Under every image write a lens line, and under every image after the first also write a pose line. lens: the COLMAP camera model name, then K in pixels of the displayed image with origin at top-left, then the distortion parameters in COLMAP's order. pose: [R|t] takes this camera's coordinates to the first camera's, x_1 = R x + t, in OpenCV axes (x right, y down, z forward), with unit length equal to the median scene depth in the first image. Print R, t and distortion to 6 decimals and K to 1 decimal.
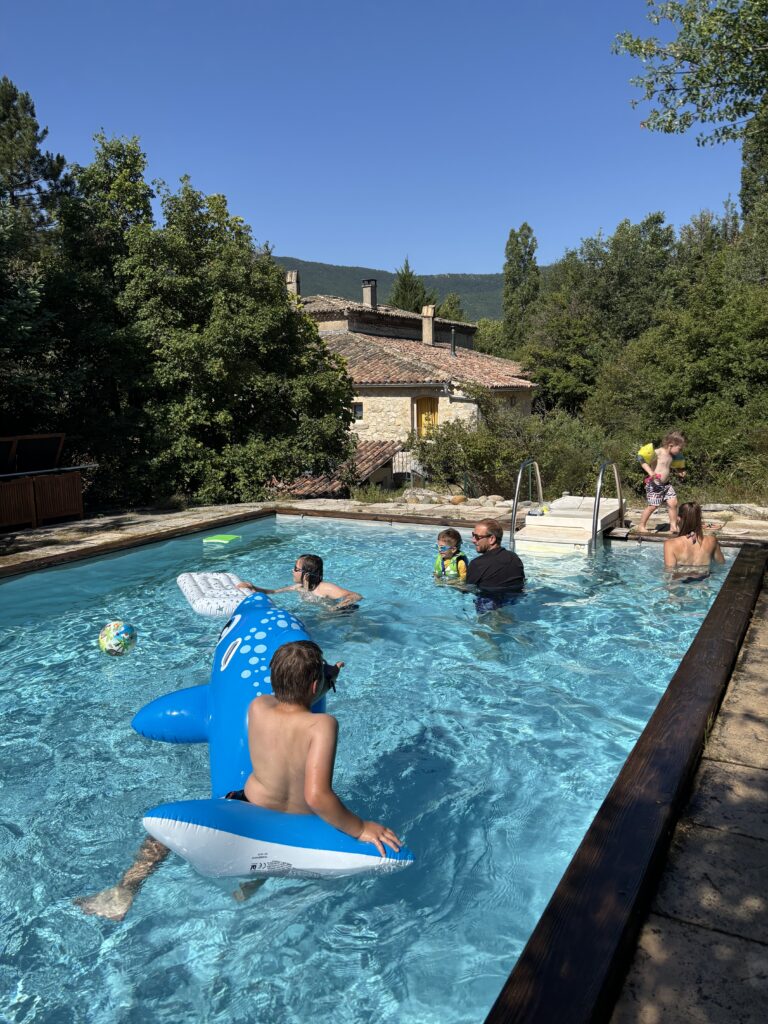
lens RADIAL K [[775.0, 0, 382.3], [0, 775.0, 512.6], [0, 0, 1]] dist [0.061185, -0.009929]
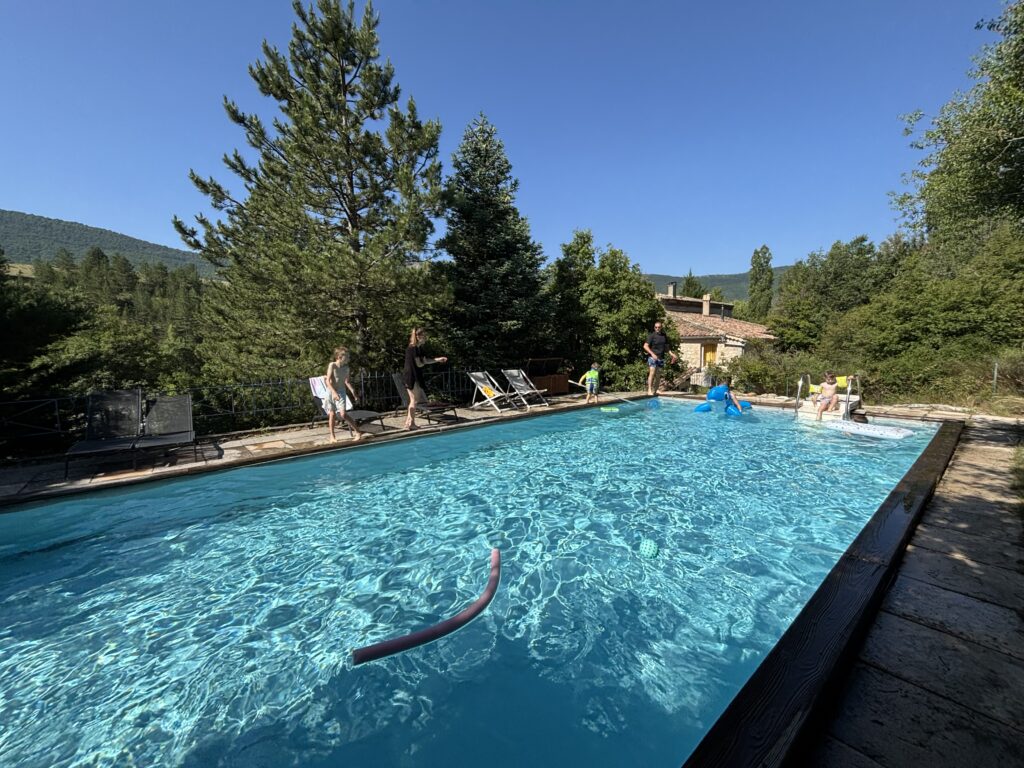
lens RADIAL K [[413.1, 0, 514.2], [0, 413.1, 381.7], [0, 0, 1]] dist [0.017634, 0.000755]
pose [[0.941161, 0.038016, -0.335813, -0.097108], [-0.057190, 0.997238, -0.047391, 0.029649], [0.333084, 0.063808, 0.940736, -0.165400]]
